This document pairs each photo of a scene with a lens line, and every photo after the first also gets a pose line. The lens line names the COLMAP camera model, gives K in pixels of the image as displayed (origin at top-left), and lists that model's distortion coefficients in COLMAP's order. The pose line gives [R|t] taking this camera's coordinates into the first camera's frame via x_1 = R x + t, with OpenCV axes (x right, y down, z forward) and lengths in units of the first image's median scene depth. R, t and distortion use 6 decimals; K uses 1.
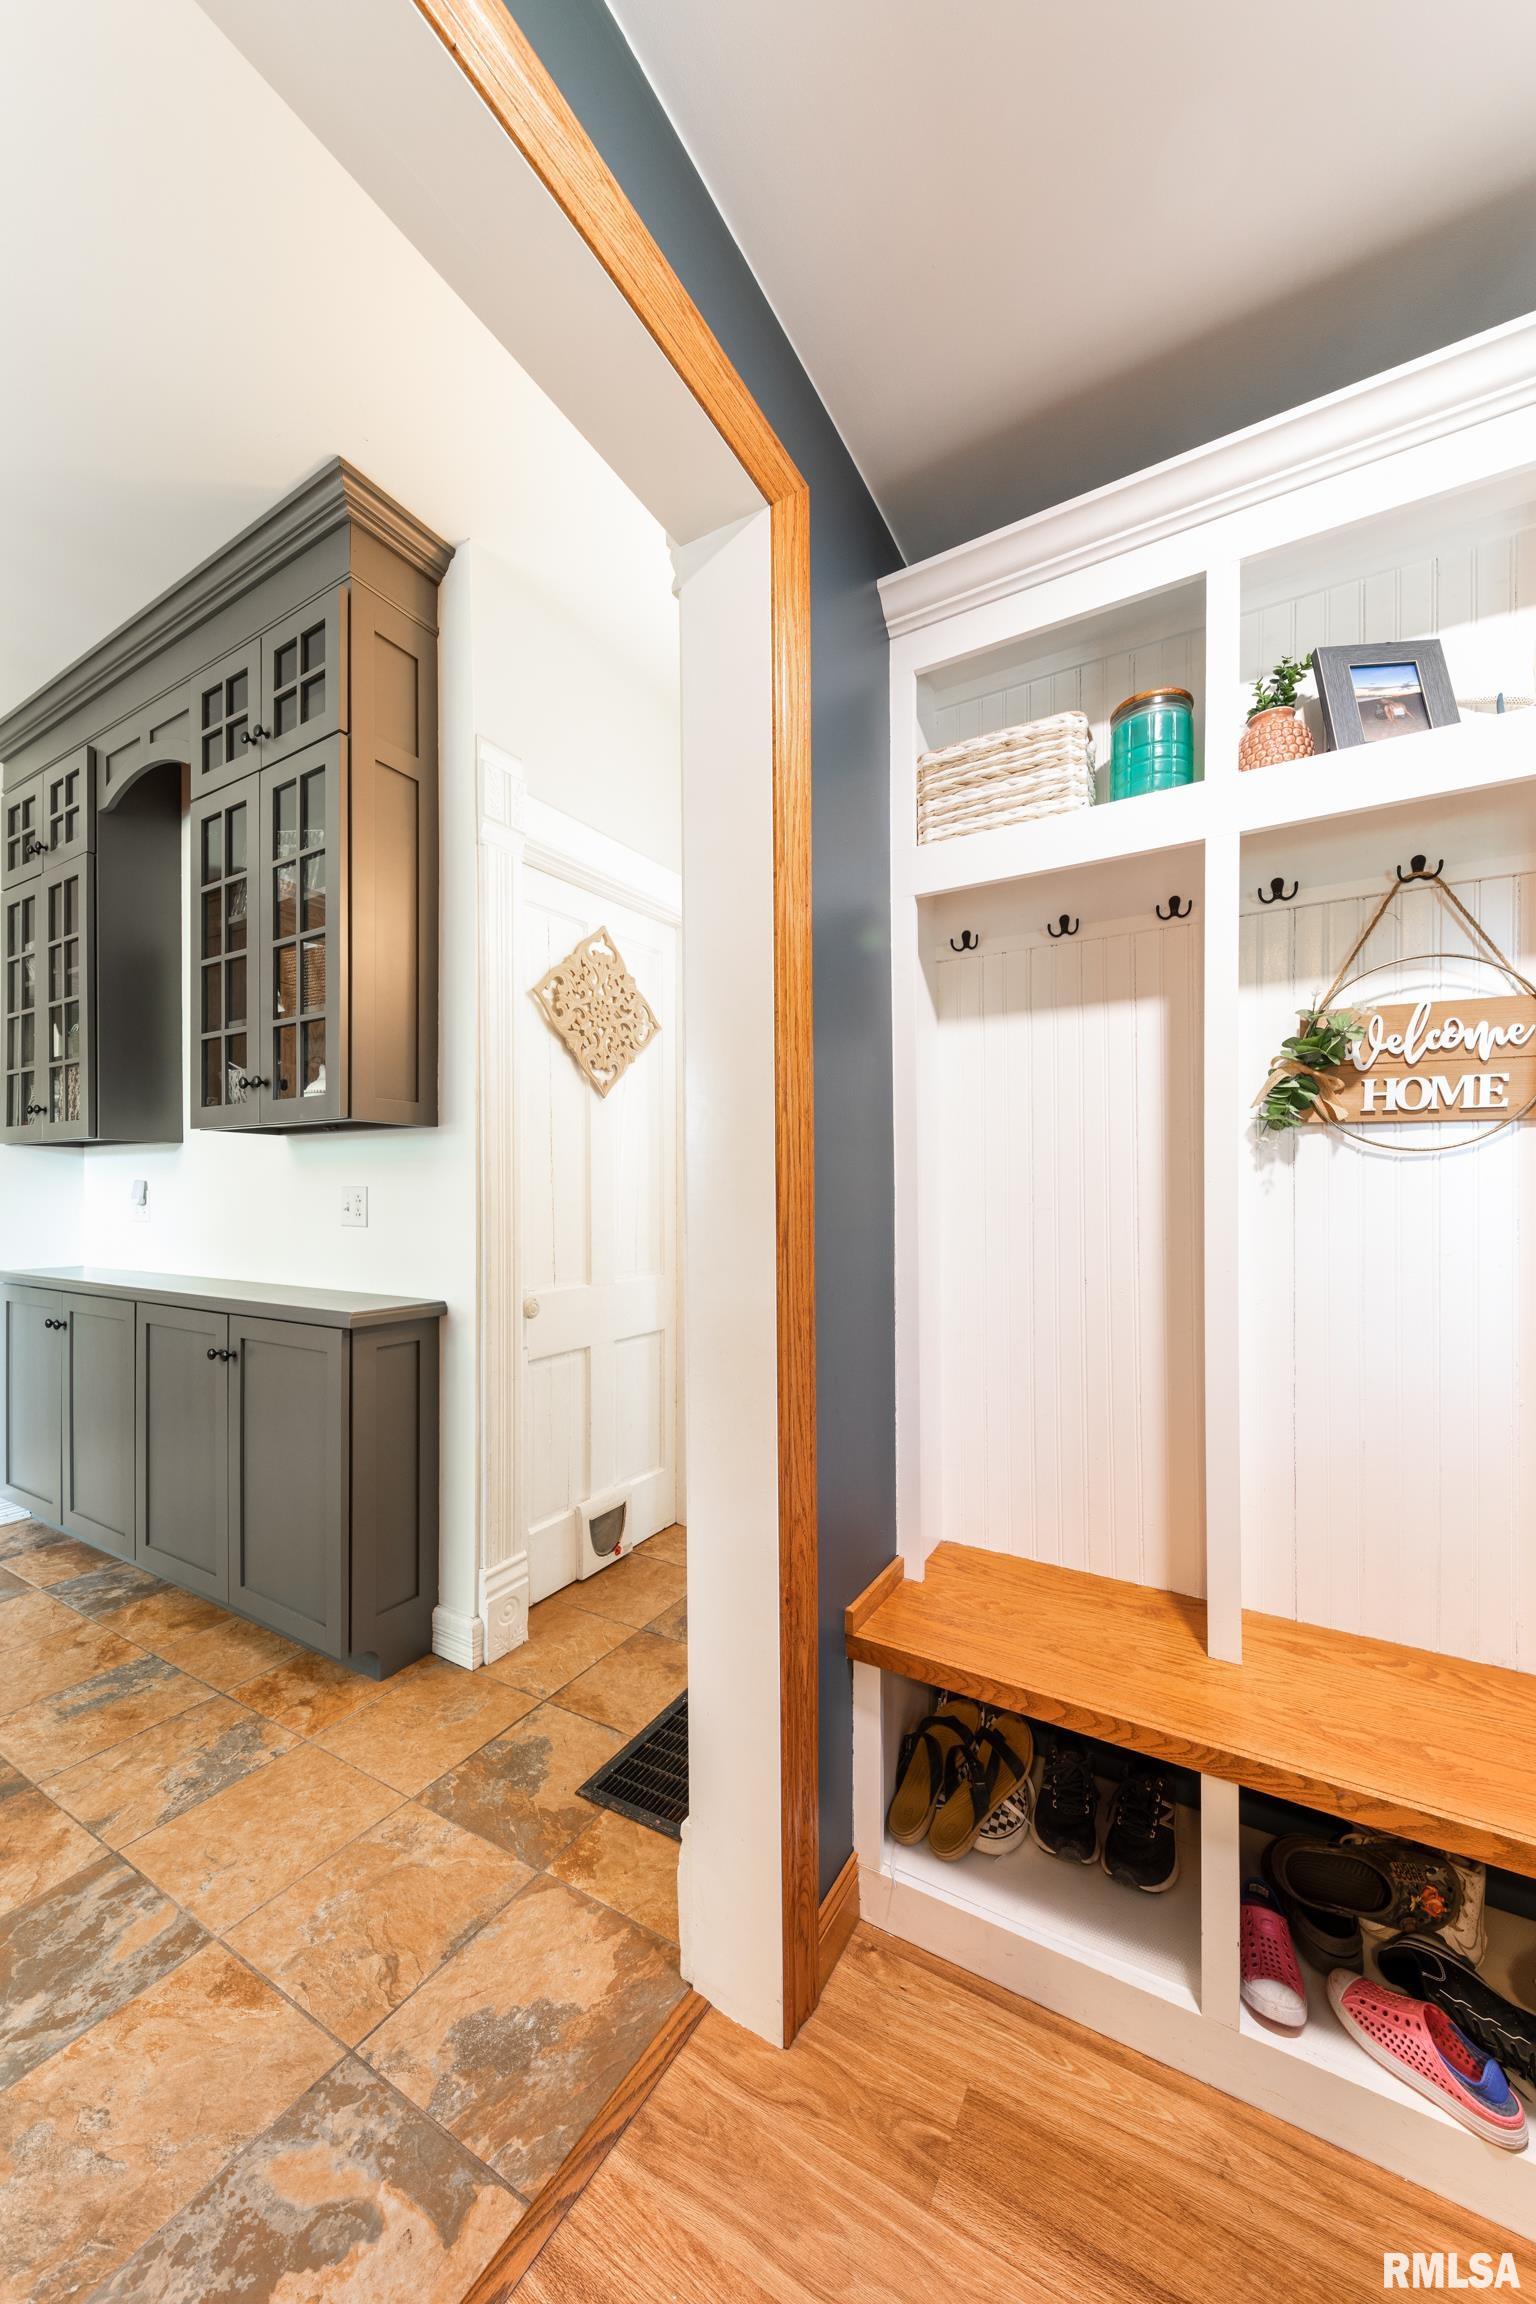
lens RADIAL K [[818.5, 0, 769.3], [0, 818.5, 1194.8], [0, 0, 1]] dist [0.001074, -0.000035]
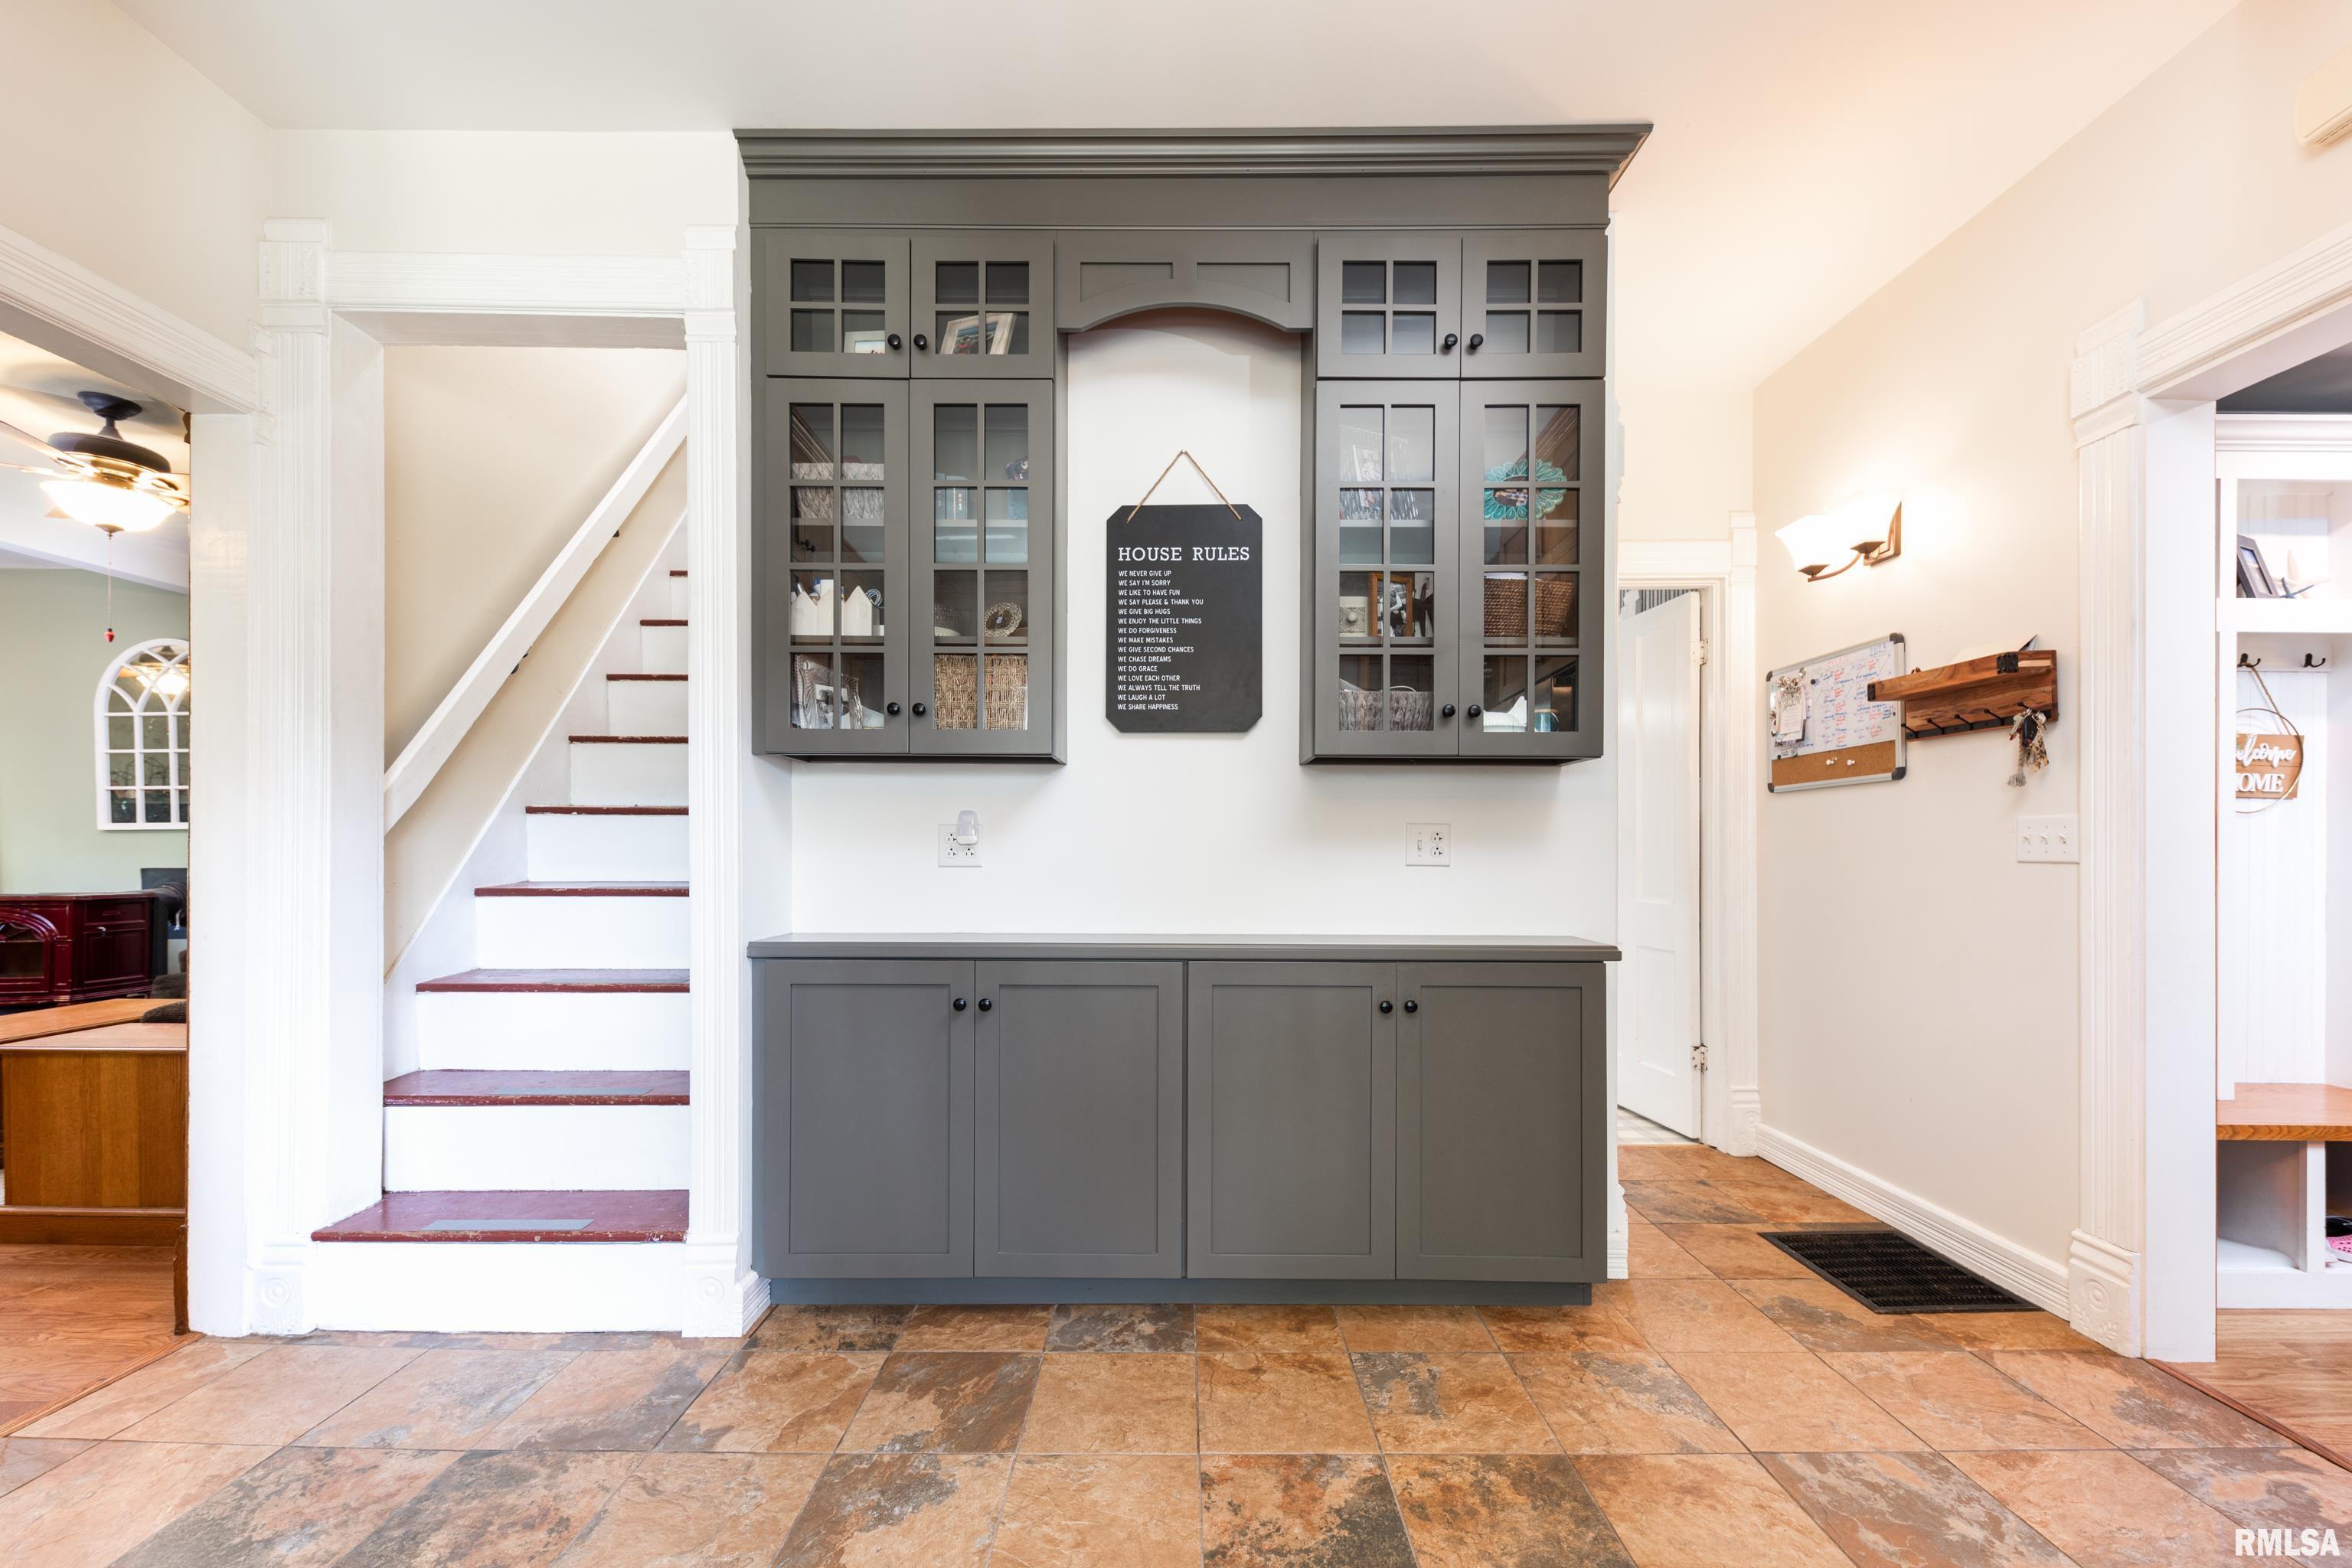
lens RADIAL K [[920.7, 0, 1175.4], [0, 920.7, 849.9], [0, 0, 1]] dist [0.001185, -0.002482]
pose [[0.866304, 0.007035, 0.499468, -1.816028], [-0.005276, 0.999974, -0.004935, 0.041658], [-0.499489, 0.001640, 0.866318, 0.316068]]
